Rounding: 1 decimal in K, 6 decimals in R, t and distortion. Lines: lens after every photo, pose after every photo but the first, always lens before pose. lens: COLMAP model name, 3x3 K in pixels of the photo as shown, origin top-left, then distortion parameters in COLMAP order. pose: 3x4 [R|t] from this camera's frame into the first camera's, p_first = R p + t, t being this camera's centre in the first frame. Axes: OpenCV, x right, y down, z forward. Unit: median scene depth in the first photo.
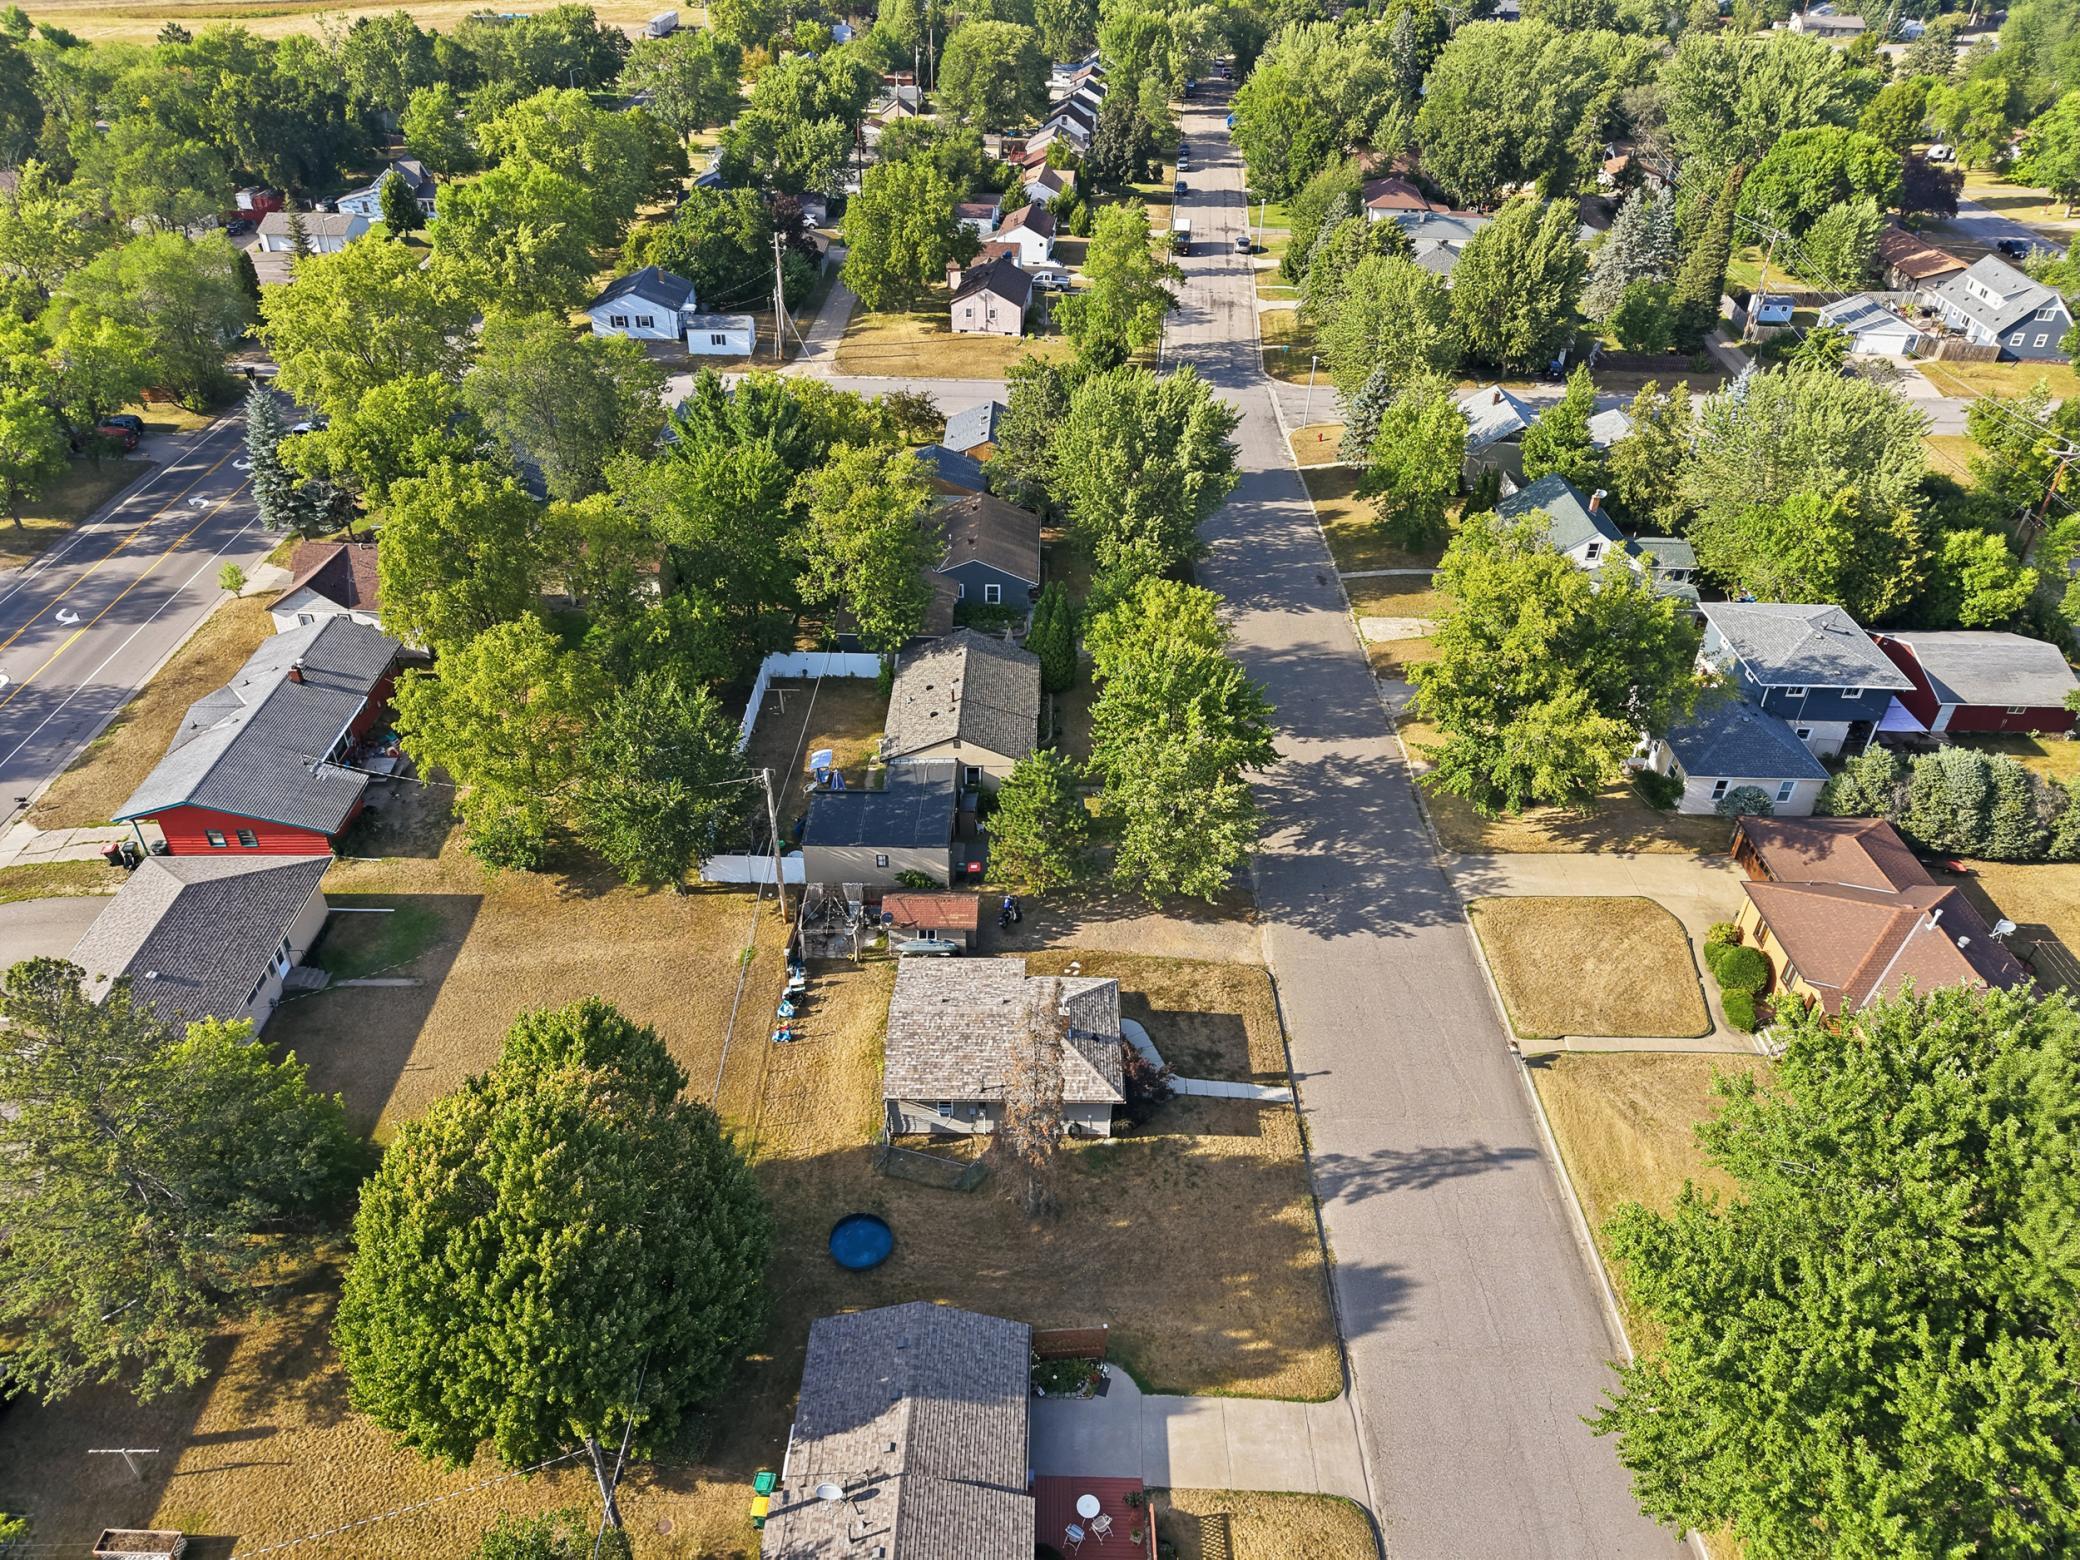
lens RADIAL K [[1393.8, 0, 1043.3], [0, 1393.8, 771.0], [0, 0, 1]] dist [0.044356, -0.043726]
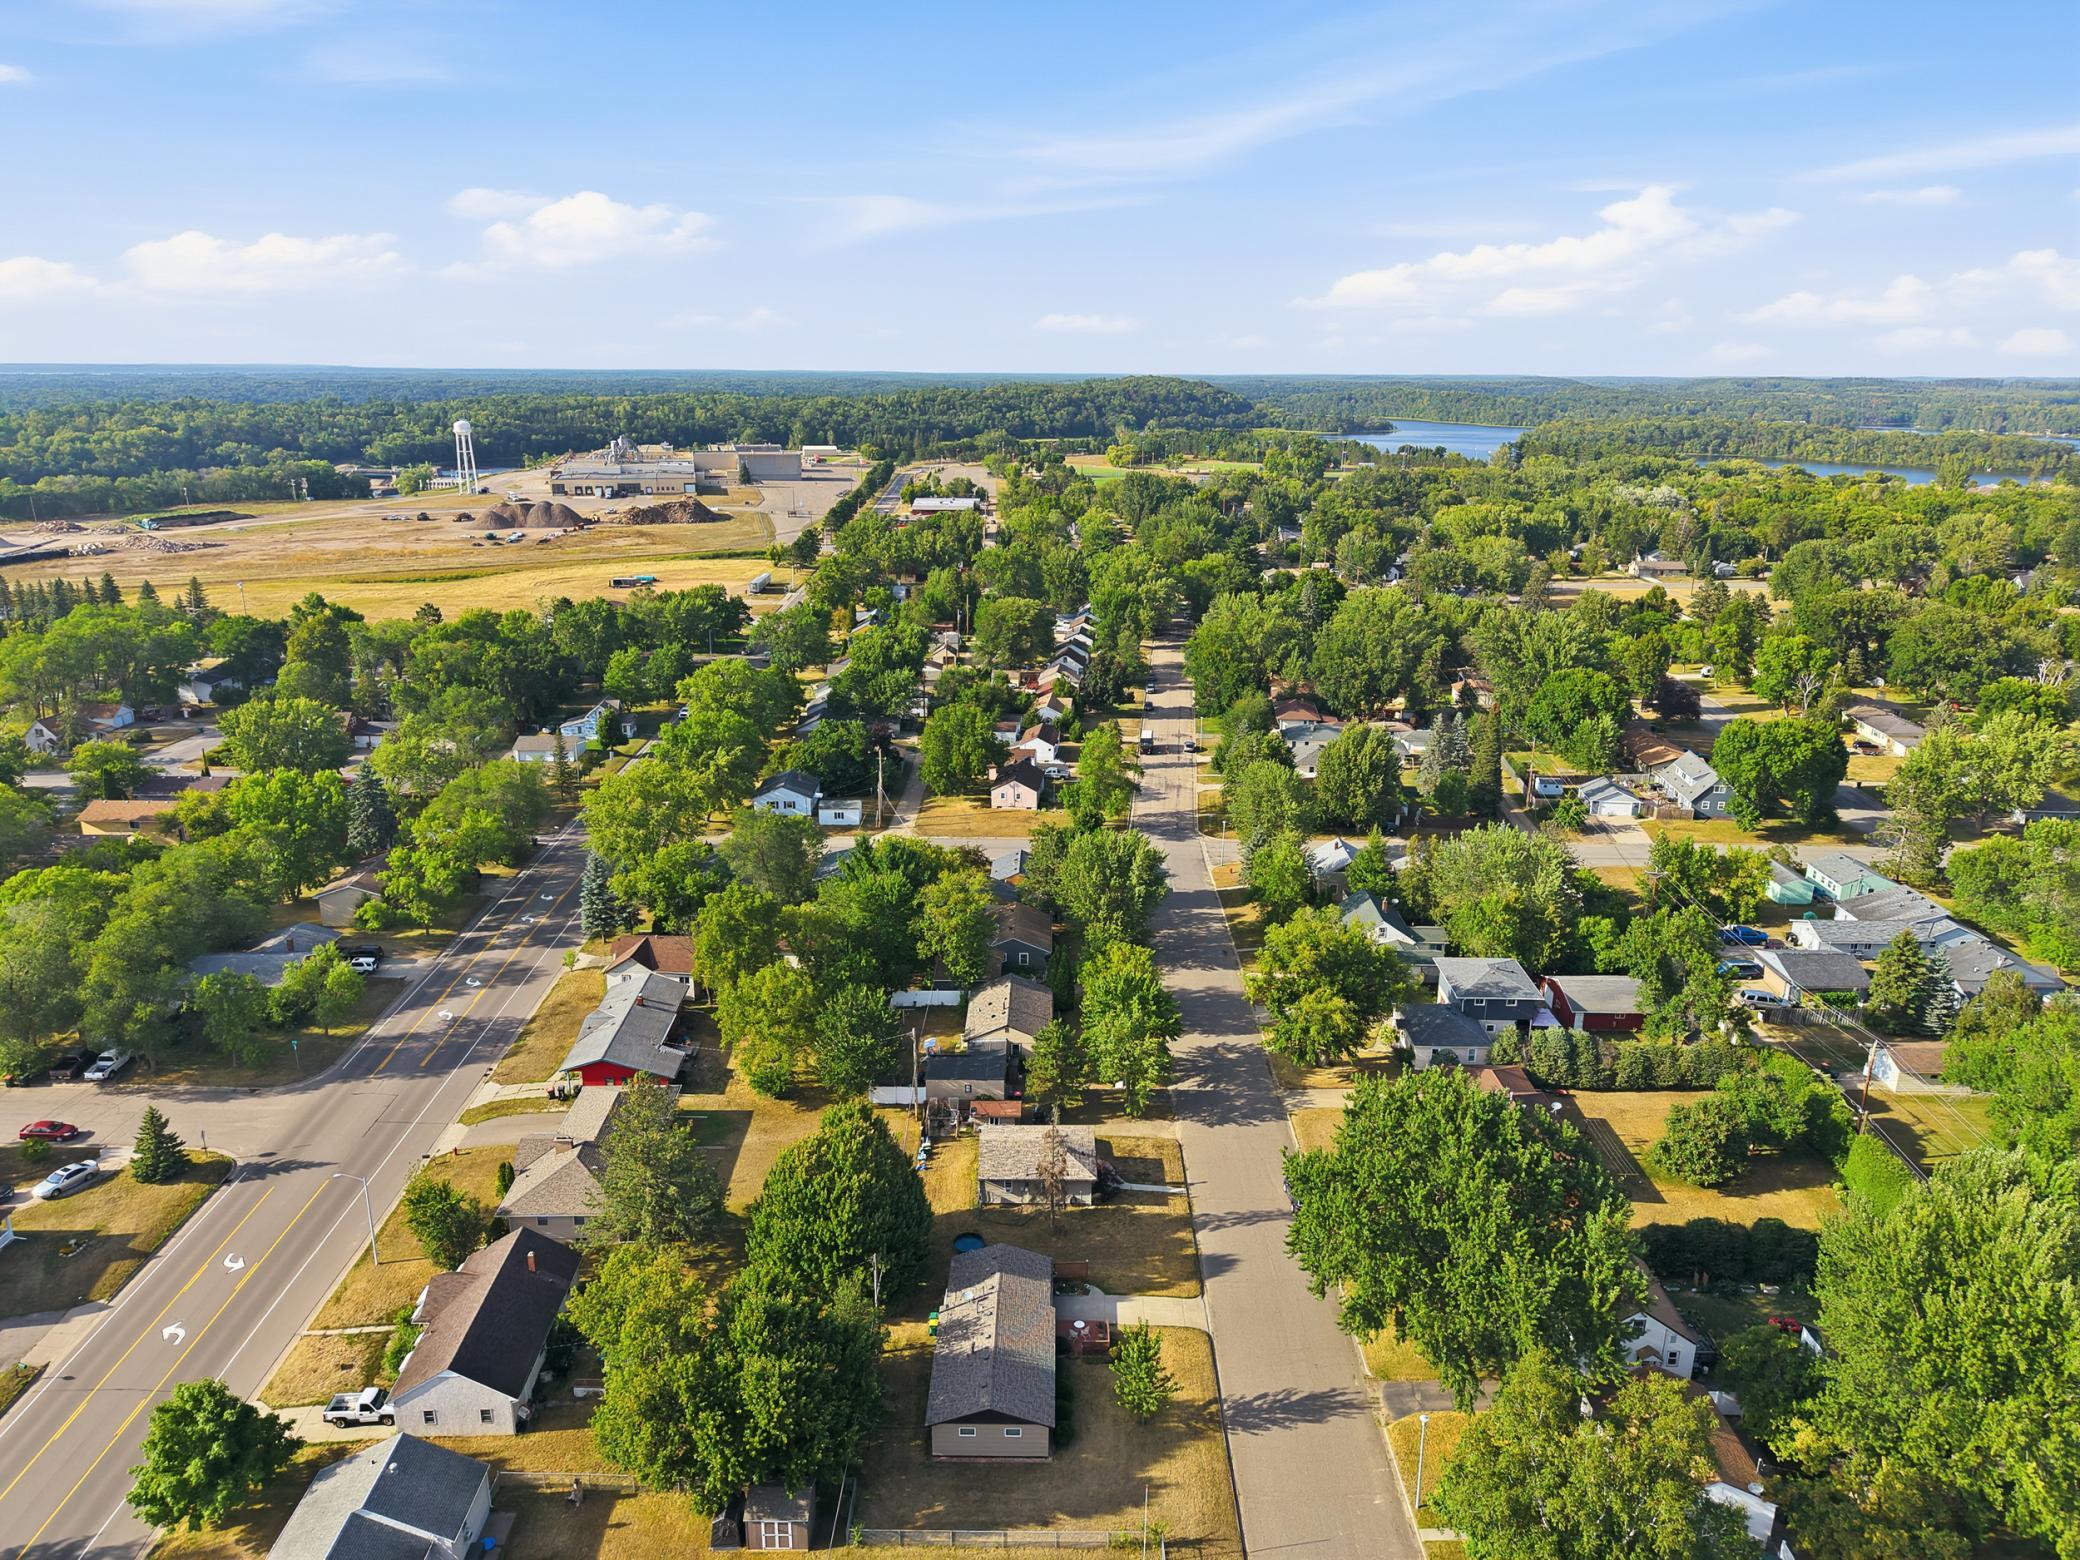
lens RADIAL K [[1392.3, 0, 1040.0], [0, 1392.3, 780.0], [0, 0, 1]] dist [0.079869, -0.108523]
pose [[0.999876, -0.013362, -0.008293, -0.000174], [0.010135, 0.950736, -0.309835, 0.183811], [0.012024, 0.309712, 0.950754, -0.648212]]
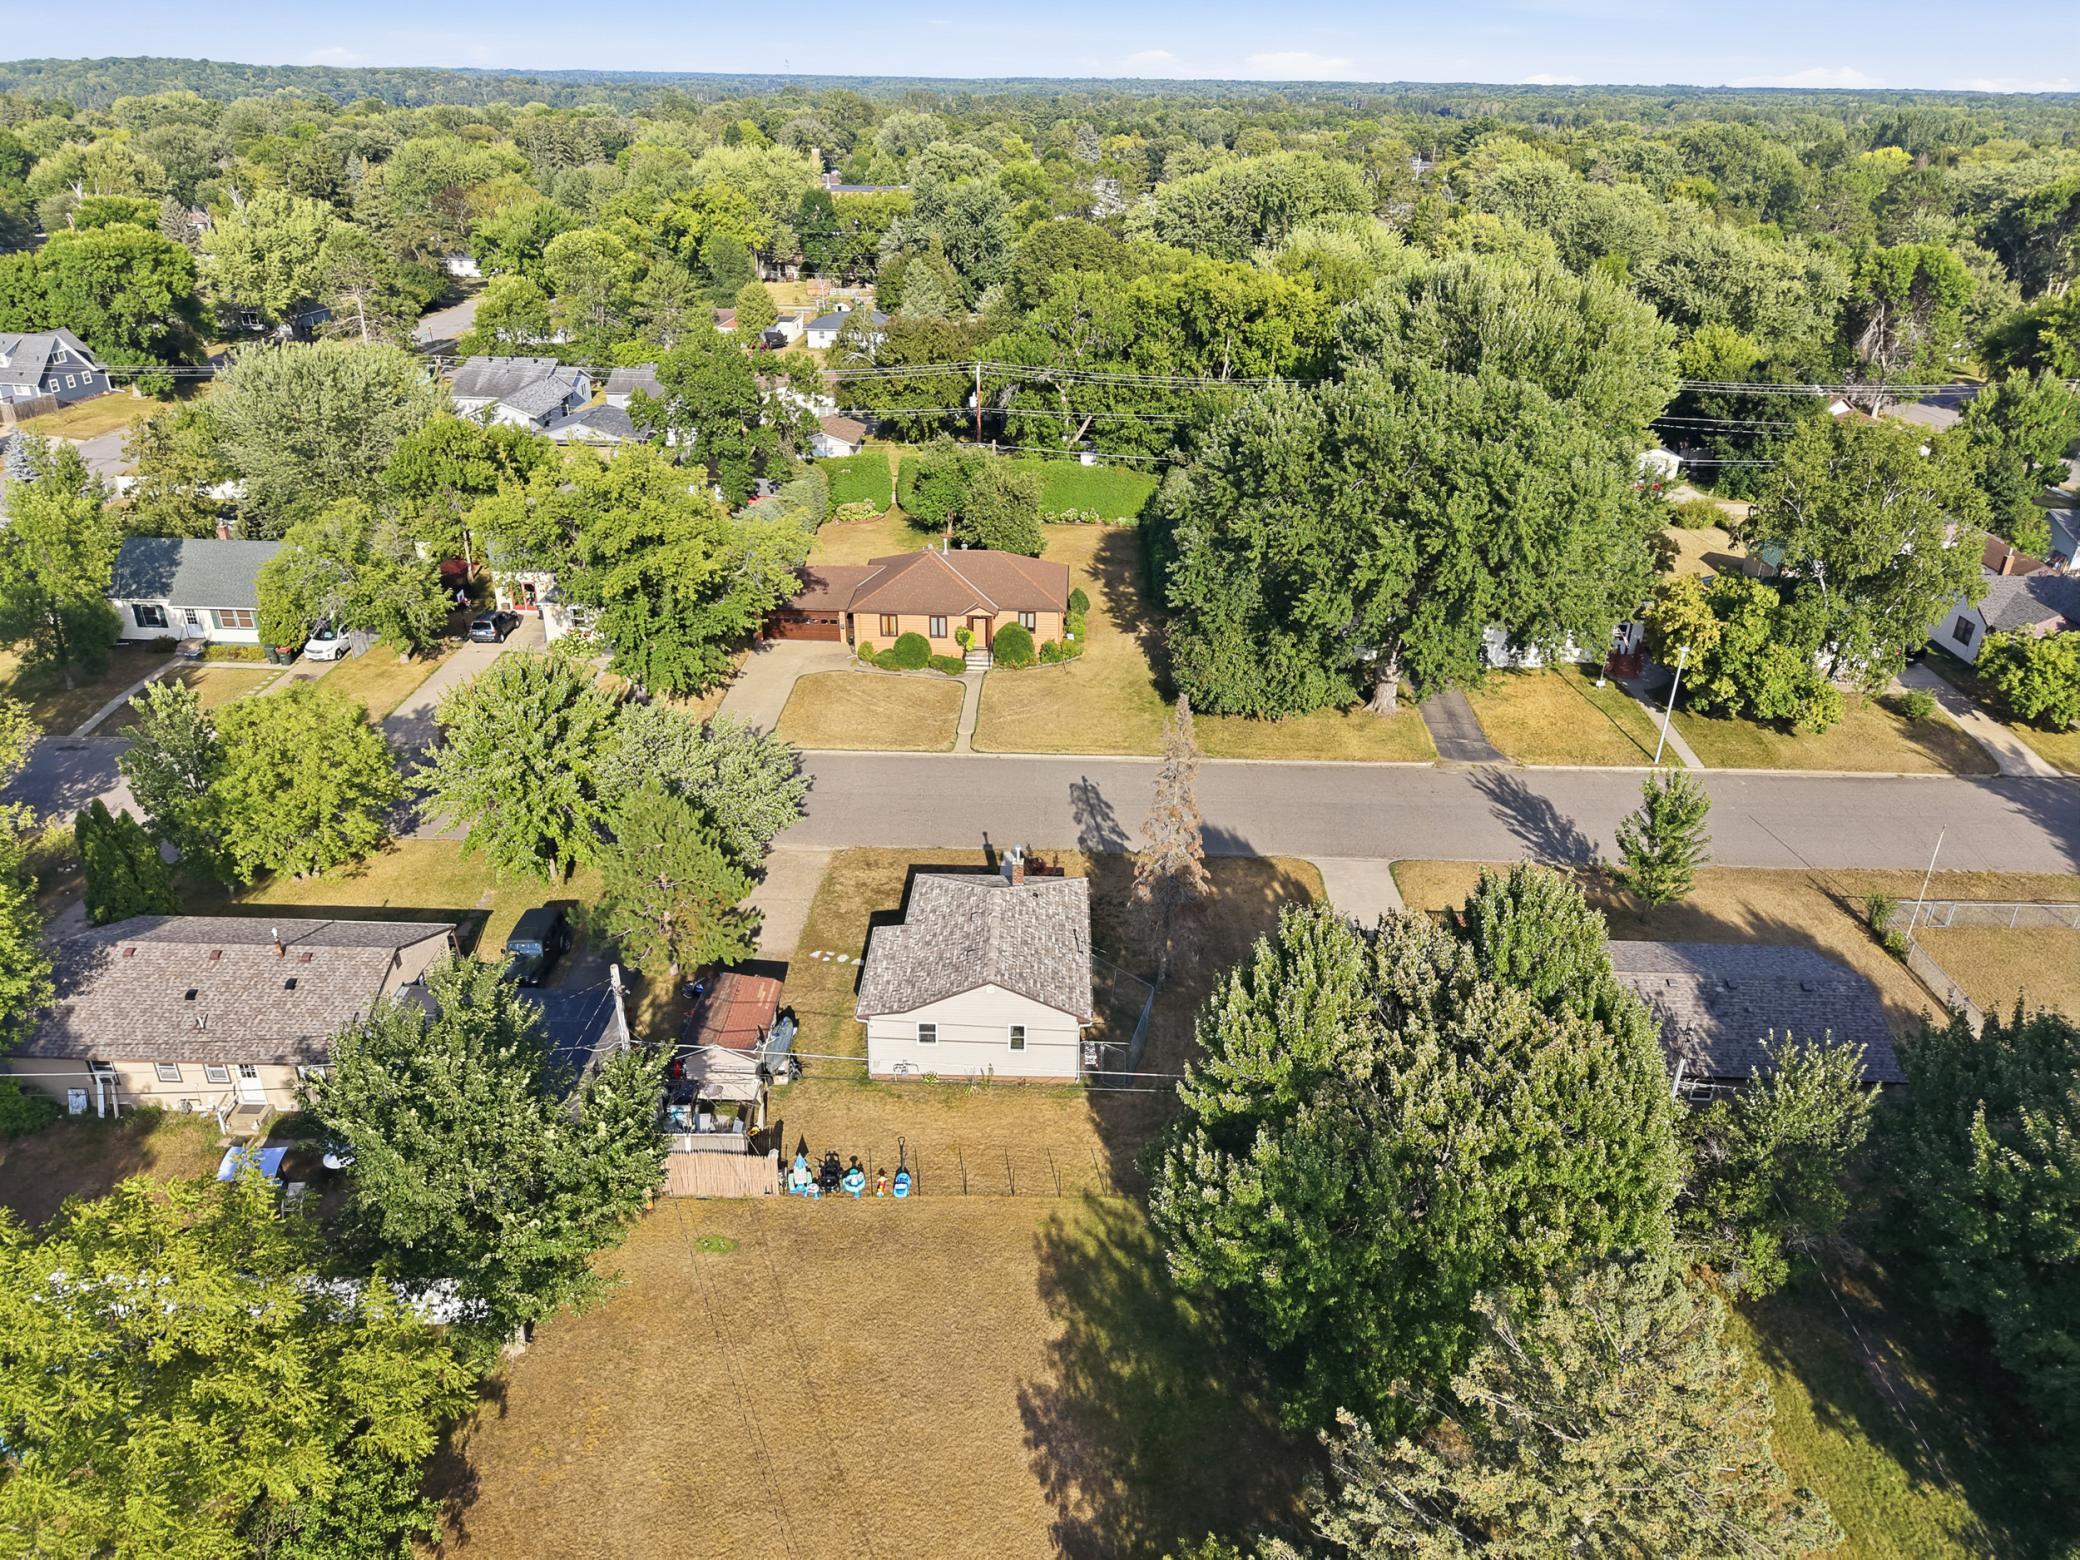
lens RADIAL K [[1423.9, 0, 1040.0], [0, 1423.9, 780.0], [0, 0, 1]] dist [0.000993, -0.005387]
pose [[0.034695, -0.479222, 0.877008, -0.488435], [0.560646, 0.735781, 0.379872, -0.141291], [-0.827329, 0.478511, 0.294201, 0.398892]]
